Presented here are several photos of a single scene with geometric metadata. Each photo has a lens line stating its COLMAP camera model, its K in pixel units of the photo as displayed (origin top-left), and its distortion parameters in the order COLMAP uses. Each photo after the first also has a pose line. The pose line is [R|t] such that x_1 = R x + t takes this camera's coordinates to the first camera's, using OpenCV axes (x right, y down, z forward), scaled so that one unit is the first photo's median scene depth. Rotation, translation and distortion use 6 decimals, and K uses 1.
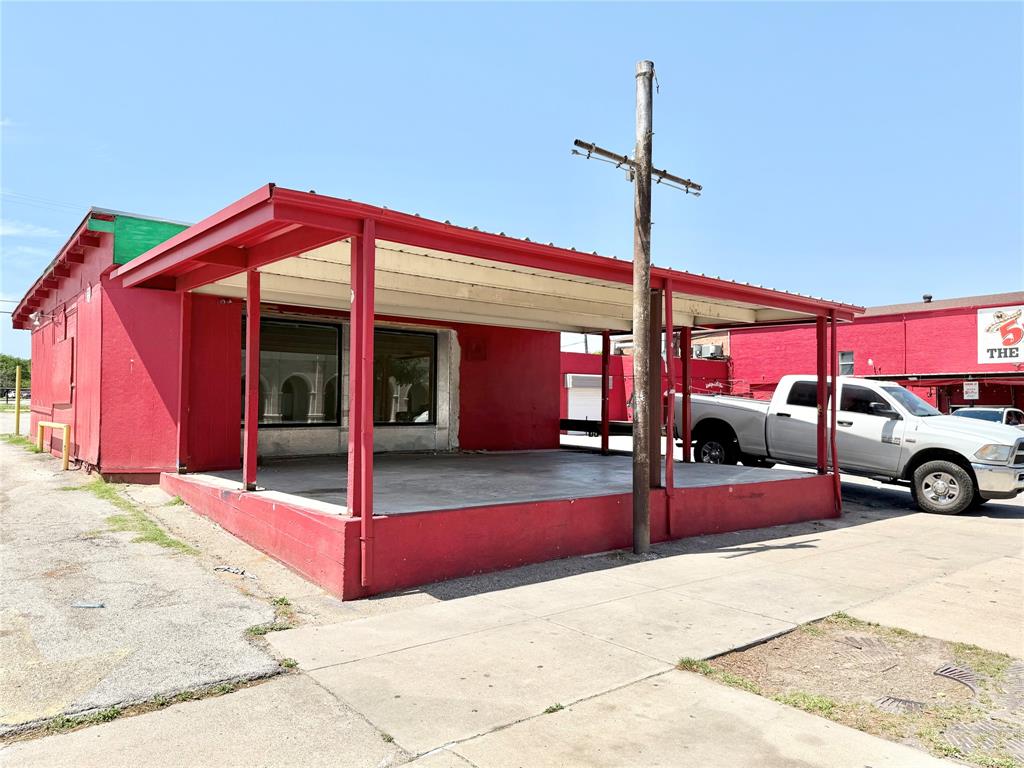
lens RADIAL K [[726.8, 0, 512.1], [0, 726.8, 369.9], [0, 0, 1]] dist [0.182577, -0.058795]
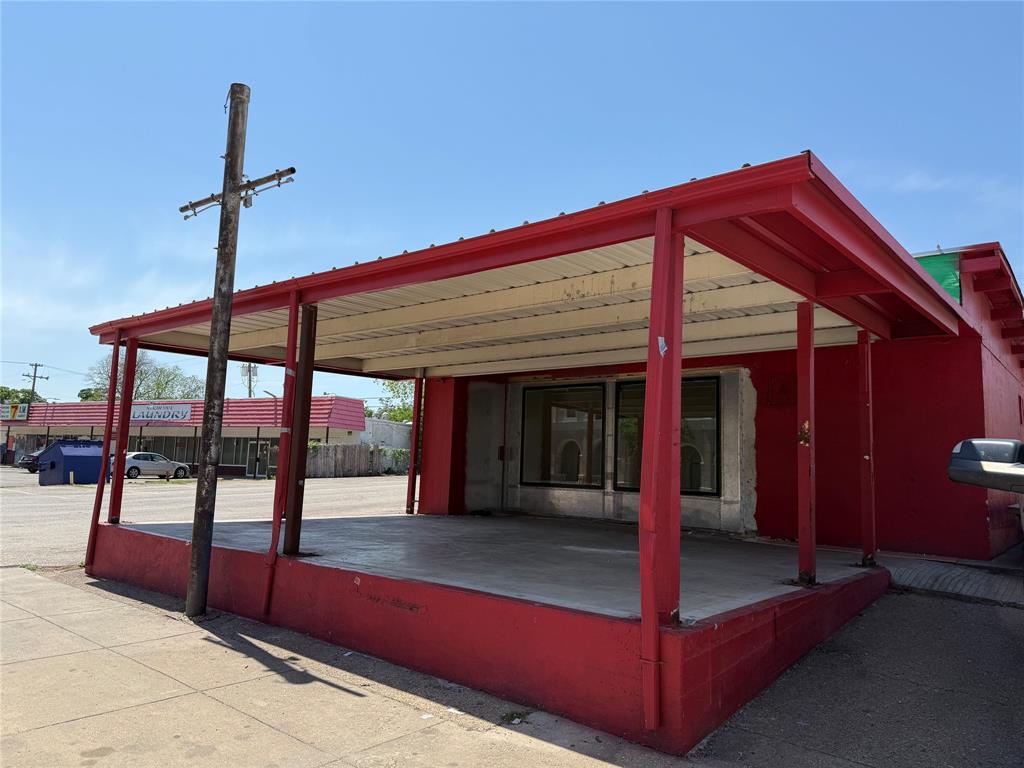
lens RADIAL K [[716.3, 0, 506.8], [0, 716.3, 383.9], [0, 0, 1]] dist [0.057273, -0.055520]
pose [[0.163993, -0.118728, -0.979291, 0.661897], [0.017413, 0.992924, -0.117465, 0.047497], [0.986308, 0.002211, 0.164900, 0.719905]]
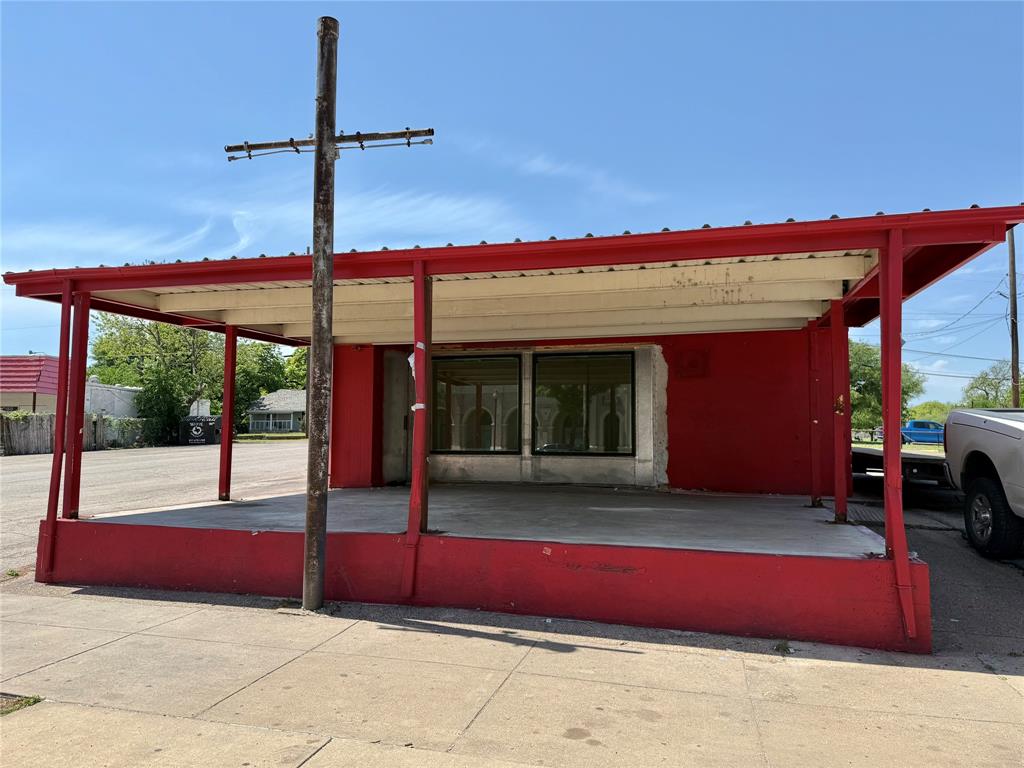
lens RADIAL K [[716.3, 0, 506.8], [0, 716.3, 383.9], [0, 0, 1]] dist [0.057273, -0.055520]
pose [[0.560533, -0.067169, -0.825404, 0.571024], [0.041799, 0.997730, -0.052807, 0.030698], [0.827077, -0.004901, 0.562067, 0.429821]]
